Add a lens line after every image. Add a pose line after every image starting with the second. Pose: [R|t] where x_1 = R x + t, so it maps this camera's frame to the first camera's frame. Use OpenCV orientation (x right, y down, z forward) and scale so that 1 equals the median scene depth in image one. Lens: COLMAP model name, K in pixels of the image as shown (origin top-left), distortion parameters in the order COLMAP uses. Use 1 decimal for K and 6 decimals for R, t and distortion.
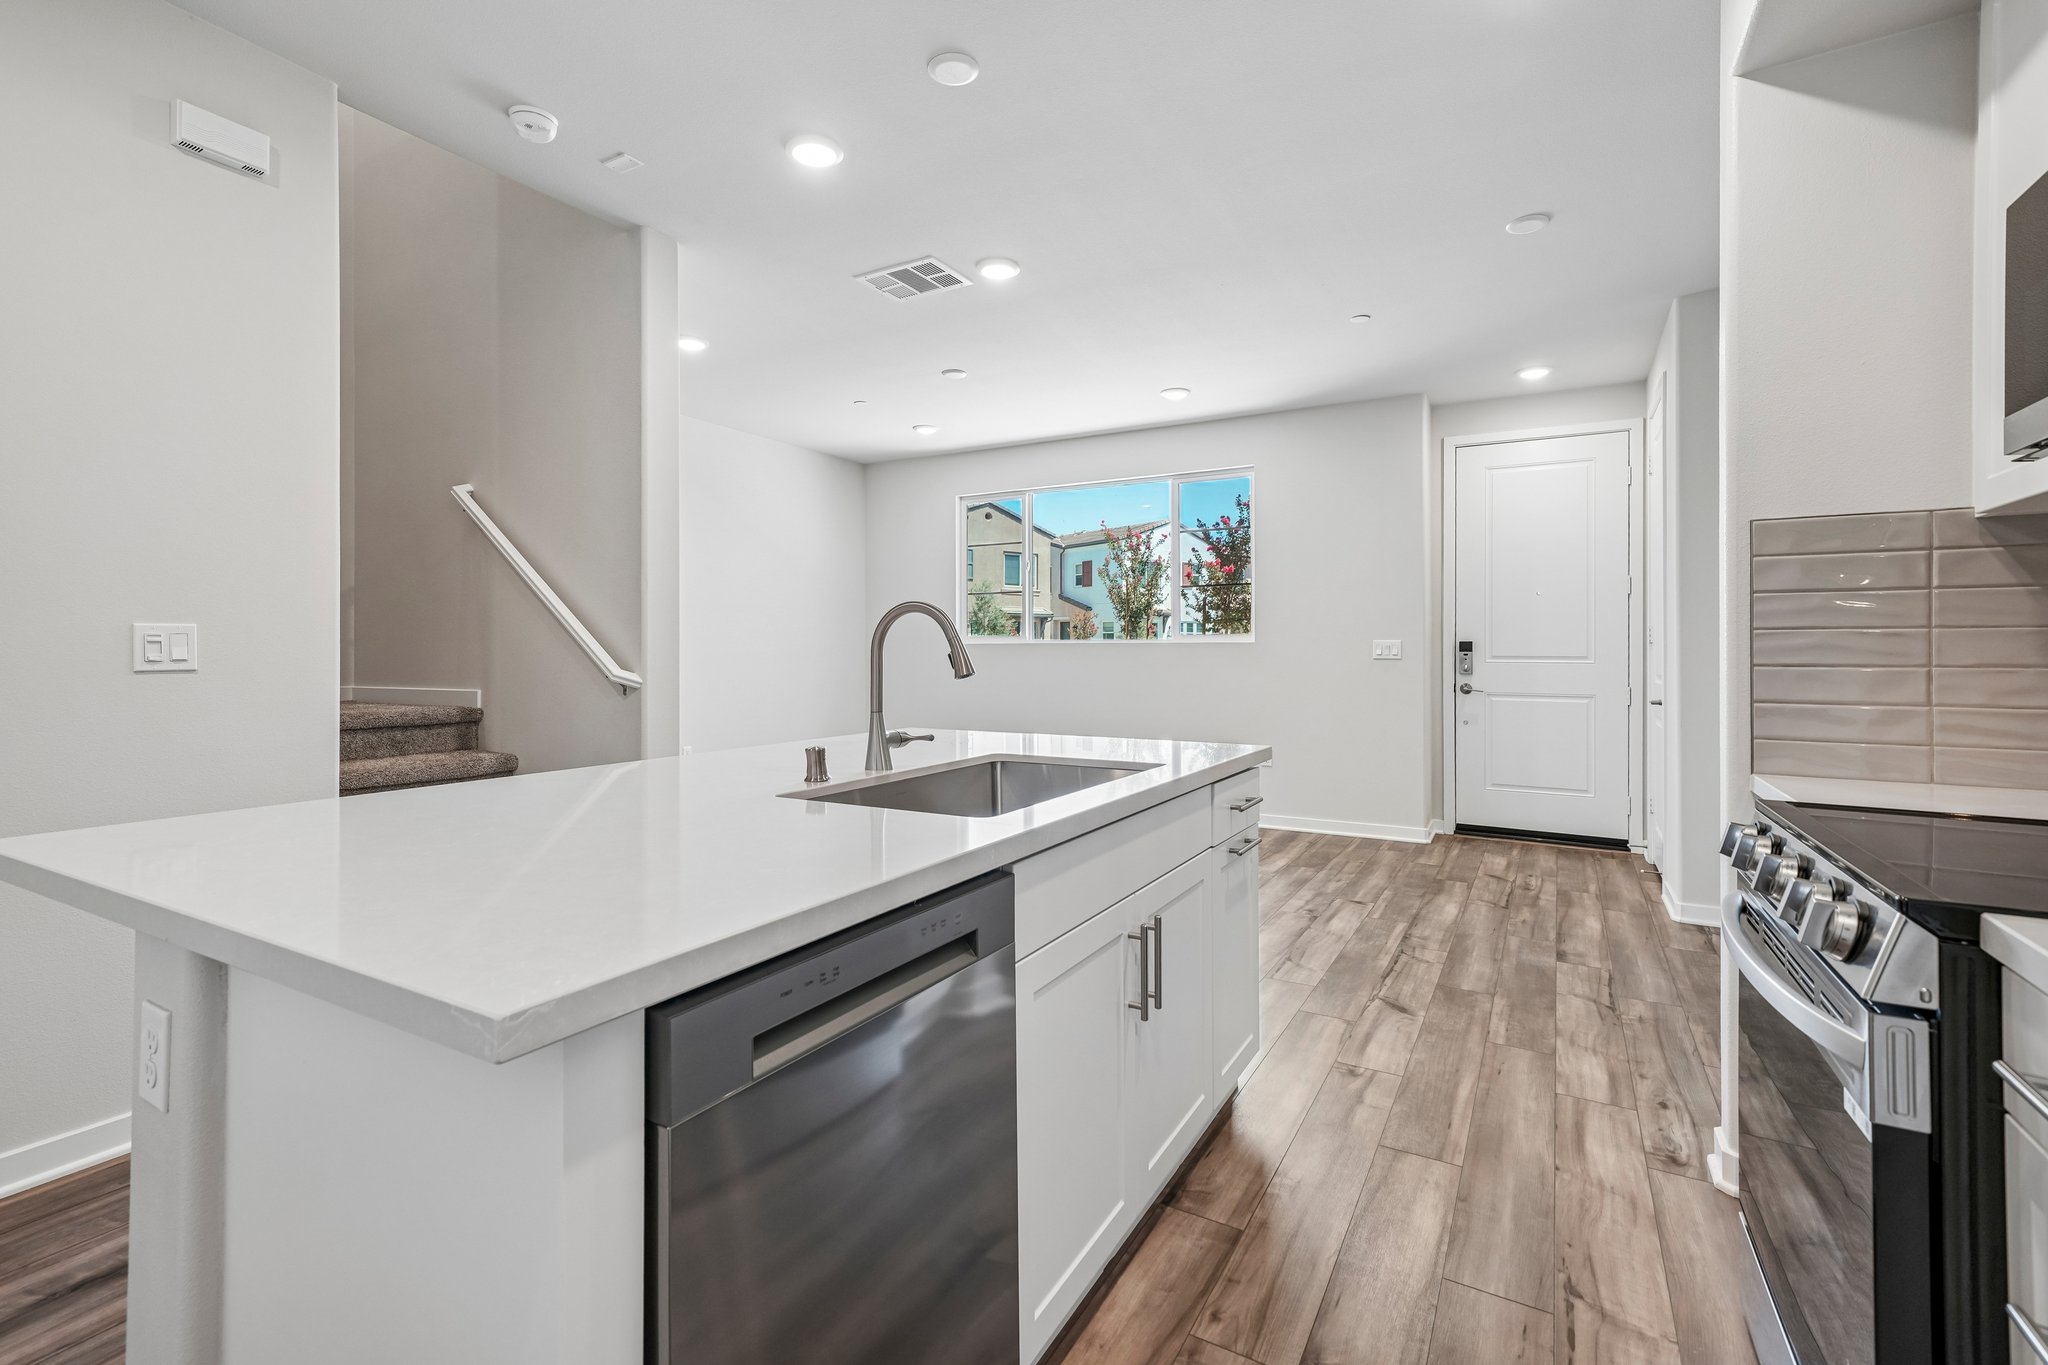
lens RADIAL K [[920.1, 0, 1016.7], [0, 920.1, 648.9], [0, 0, 1]] dist [0.001104, 0.000122]
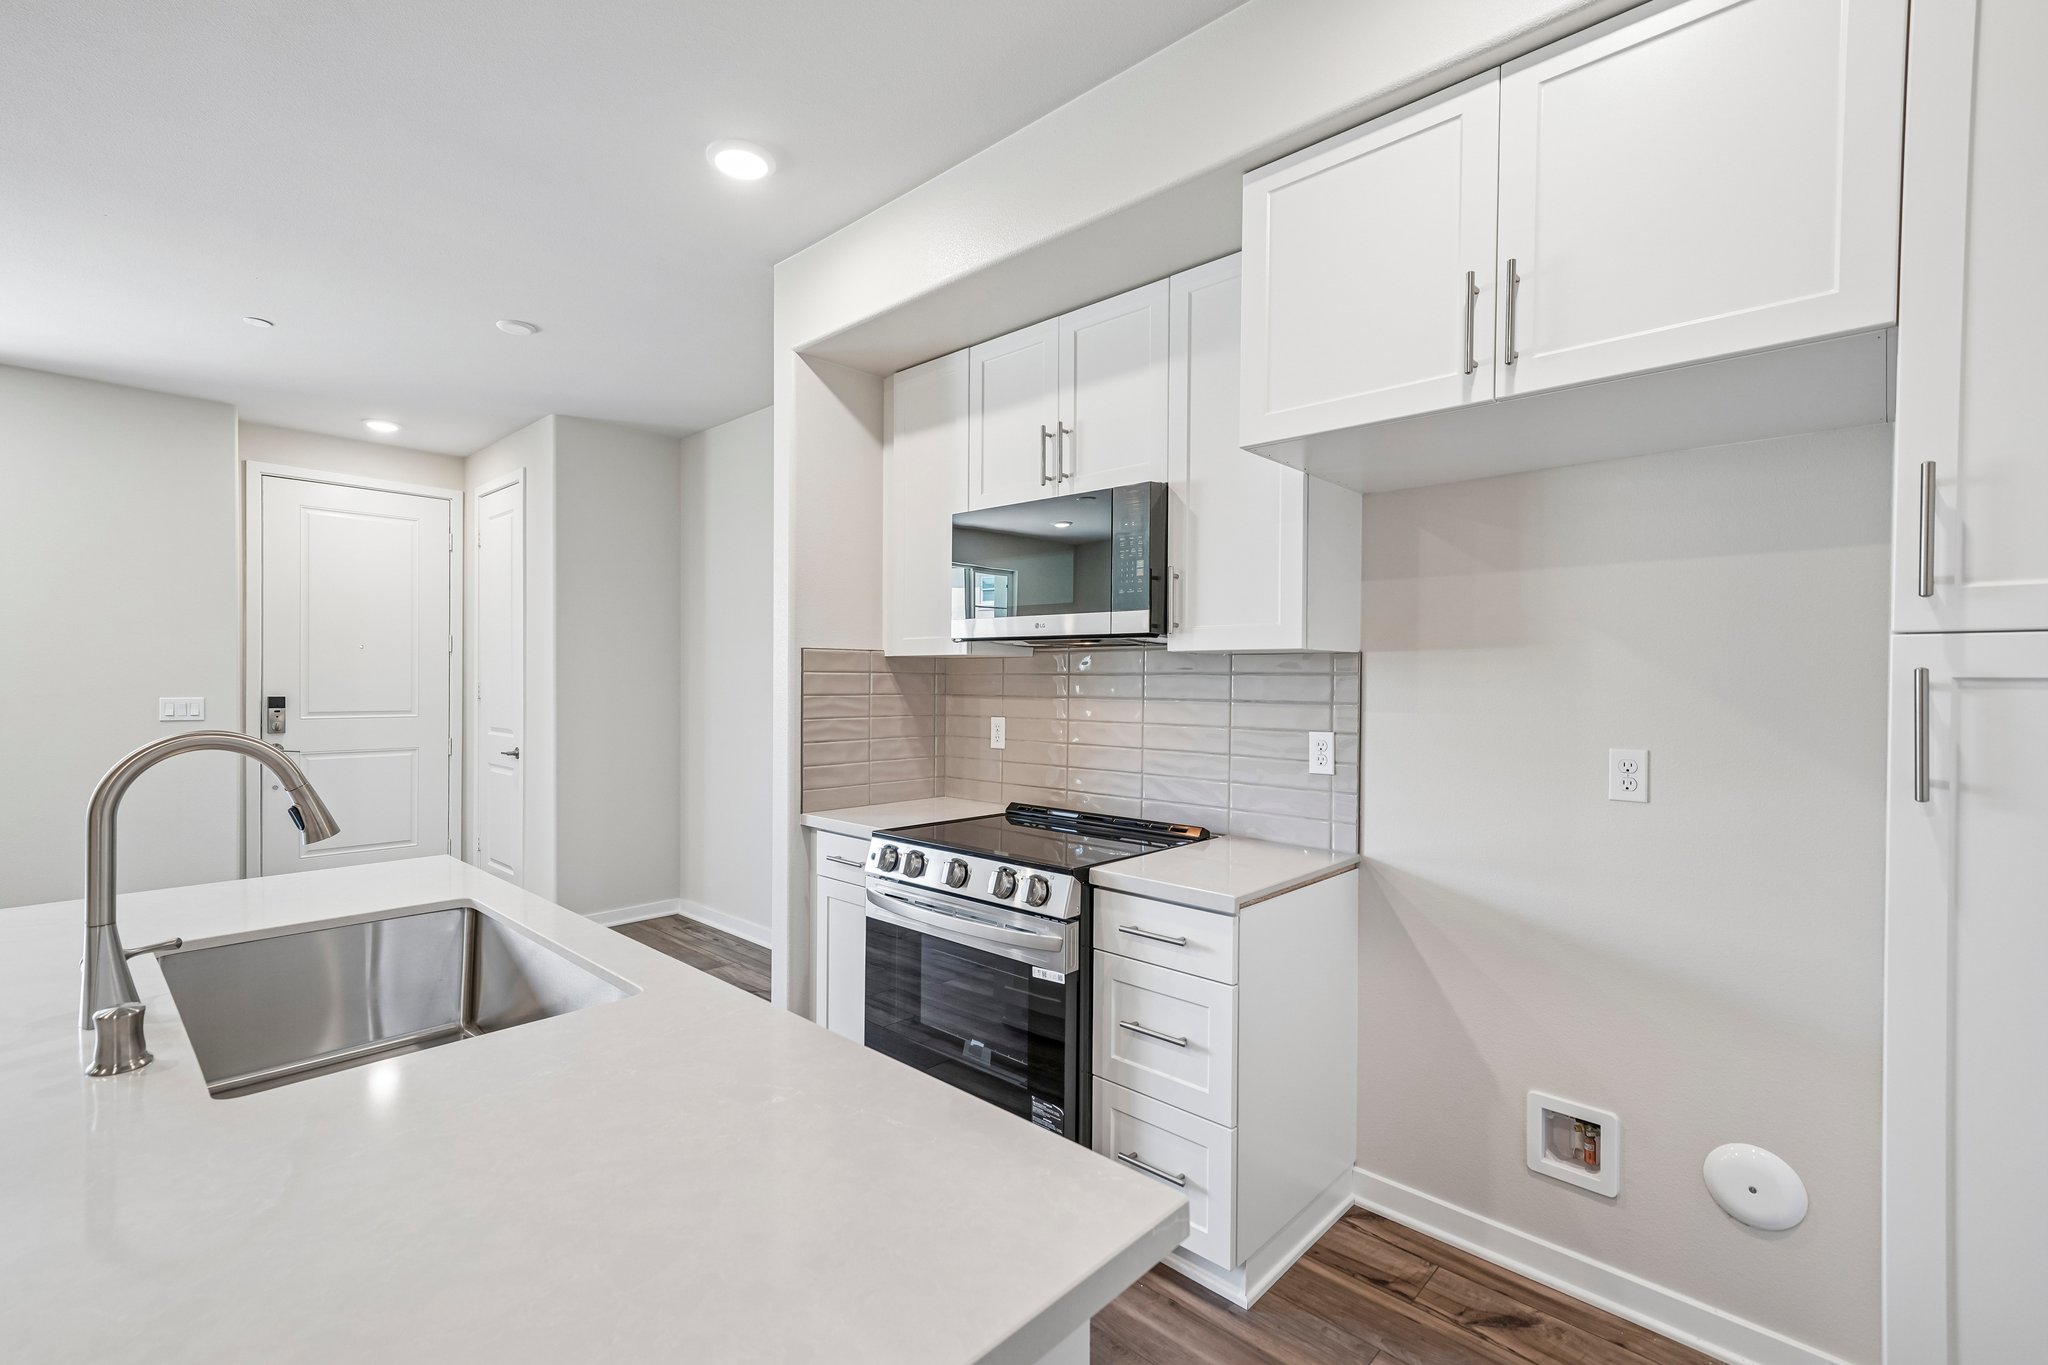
lens RADIAL K [[906.3, 0, 995.2], [0, 906.3, 687.4], [0, 0, 1]] dist [0.017768, -0.000068]
pose [[0.243020, -0.009220, 0.969978, -0.529918], [-0.007844, 0.999903, 0.011470, -0.084860], [-0.969990, -0.010396, 0.242924, 0.289296]]
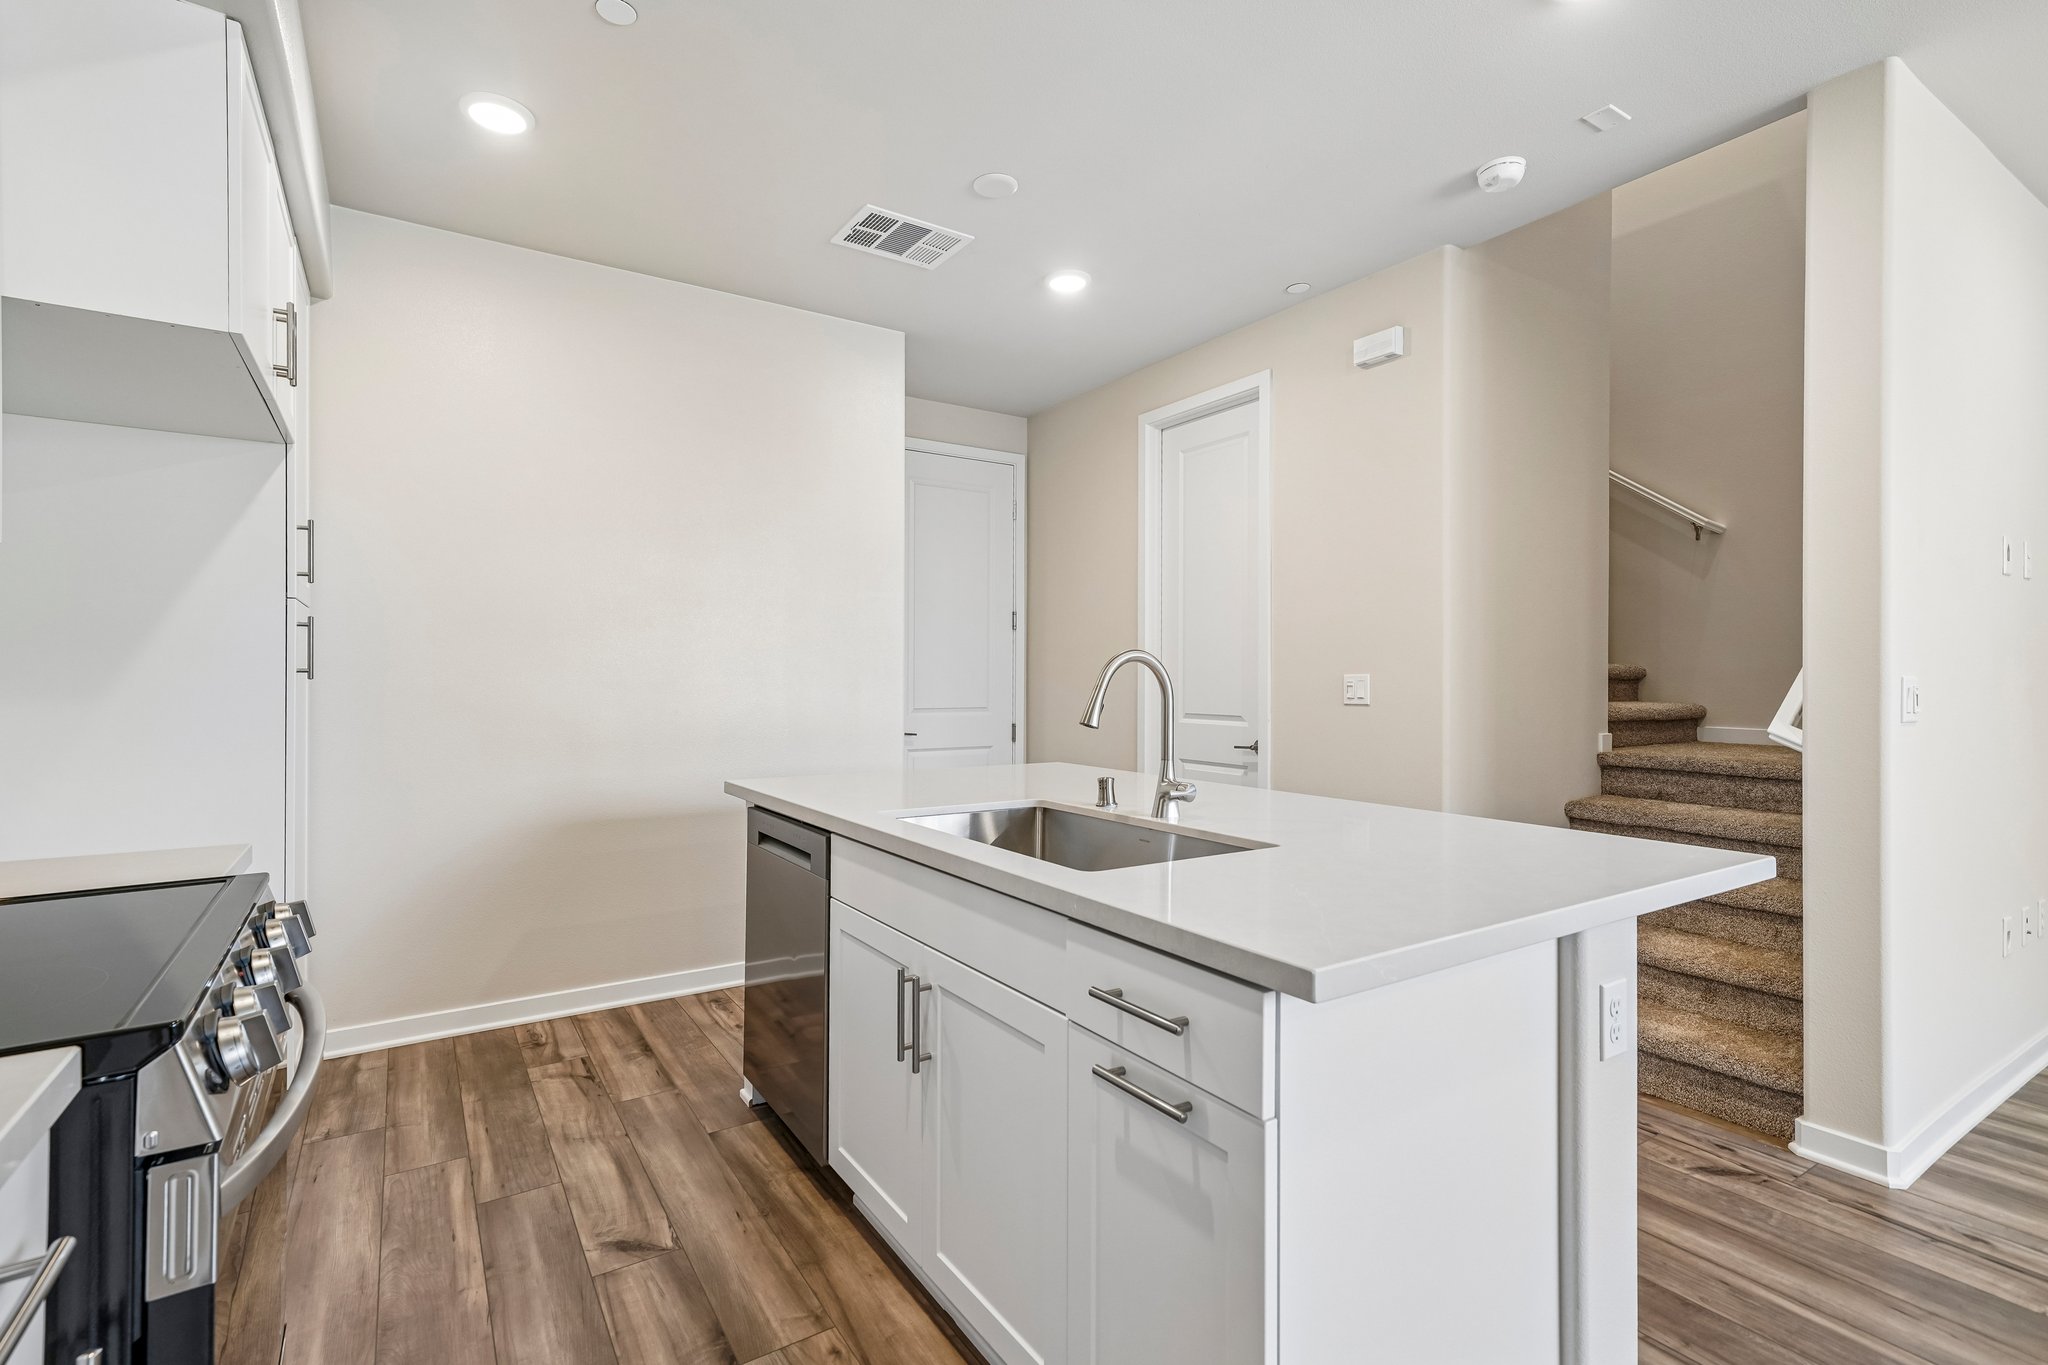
lens RADIAL K [[935.0, 0, 1009.8], [0, 935.0, 677.3], [0, 0, 1]] dist [0.002323, 0.000336]
pose [[-0.456093, -0.003295, -0.889926, 0.777693], [-0.002435, 0.999994, -0.002455, -0.017775], [0.889929, 0.001047, -0.456099, 1.212069]]
